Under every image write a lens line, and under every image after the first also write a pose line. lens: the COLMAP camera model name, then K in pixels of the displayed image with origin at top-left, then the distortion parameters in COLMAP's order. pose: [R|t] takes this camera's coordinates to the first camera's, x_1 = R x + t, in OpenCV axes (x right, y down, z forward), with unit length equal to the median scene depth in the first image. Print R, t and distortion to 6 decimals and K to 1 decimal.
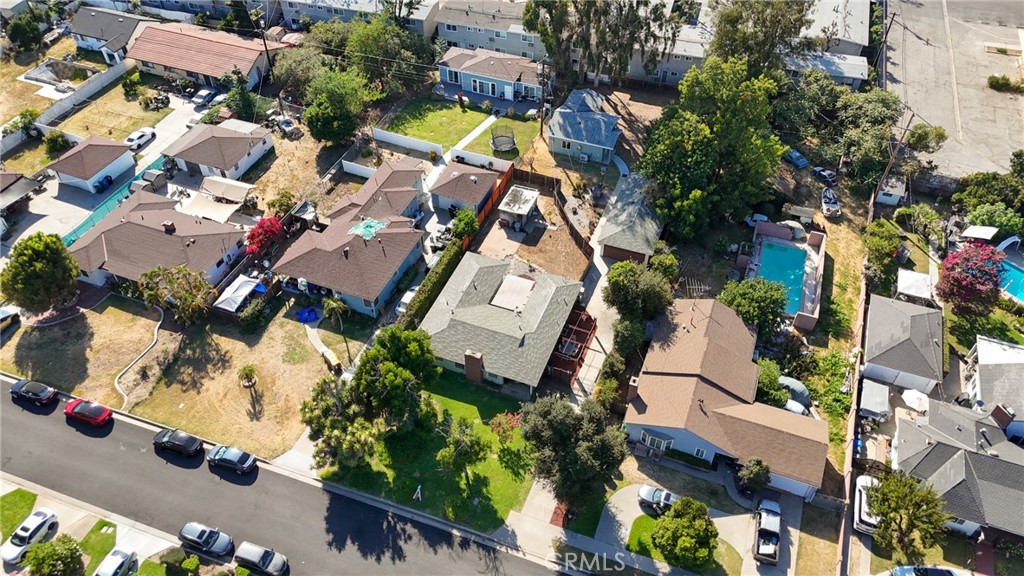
lens RADIAL K [[749.1, 0, 514.7], [0, 749.1, 290.3], [0, 0, 1]] dist [0.072311, -0.066926]
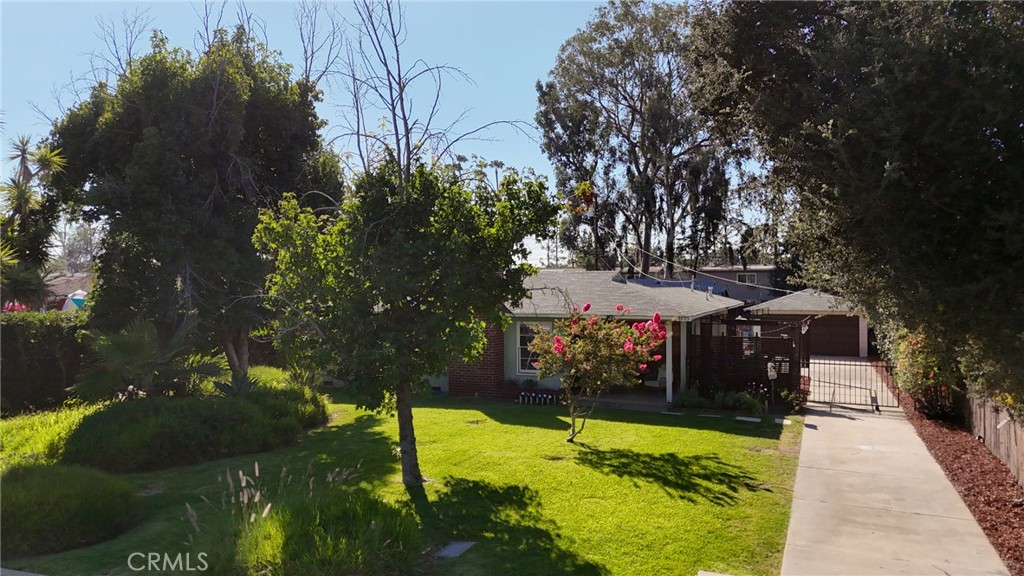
lens RADIAL K [[754.1, 0, 512.0], [0, 754.1, 288.0], [0, 0, 1]] dist [0.073577, -0.063124]
pose [[0.999782, -0.007189, -0.019611, -0.026440], [-0.008878, 0.703627, -0.710514, 0.253809], [0.018907, 0.710533, 0.703410, 0.613676]]
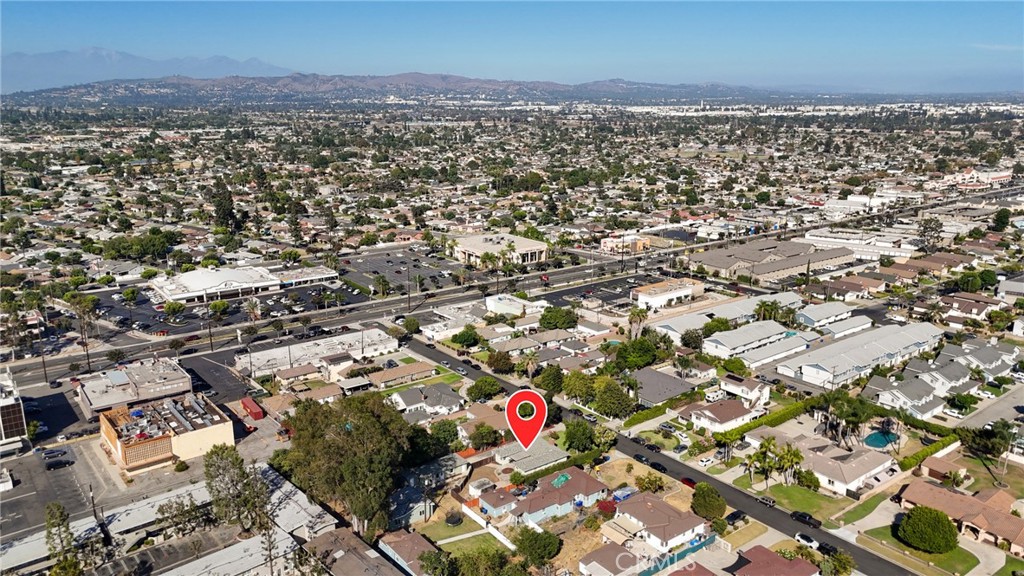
lens RADIAL K [[736.7, 0, 536.2], [0, 736.7, 287.4], [0, 0, 1]] dist [0.069956, -0.058517]
pose [[-0.863665, -0.135271, 0.485577, -0.977720], [0.353101, 0.525113, 0.774323, -1.822055], [-0.359726, 0.840213, -0.405757, 1.299749]]
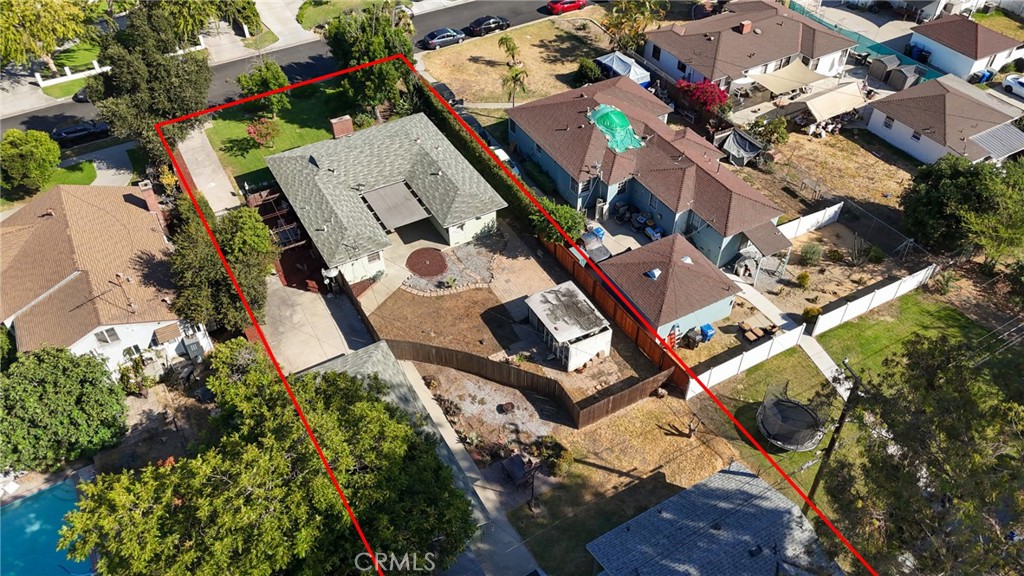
lens RADIAL K [[754.1, 0, 512.0], [0, 754.1, 288.0], [0, 0, 1]] dist [0.073577, -0.063124]
pose [[-0.632670, 0.535991, -0.558965, 0.314713], [-0.548471, 0.199440, 0.812036, -0.529926], [0.546724, 0.820327, 0.167796, 0.877872]]
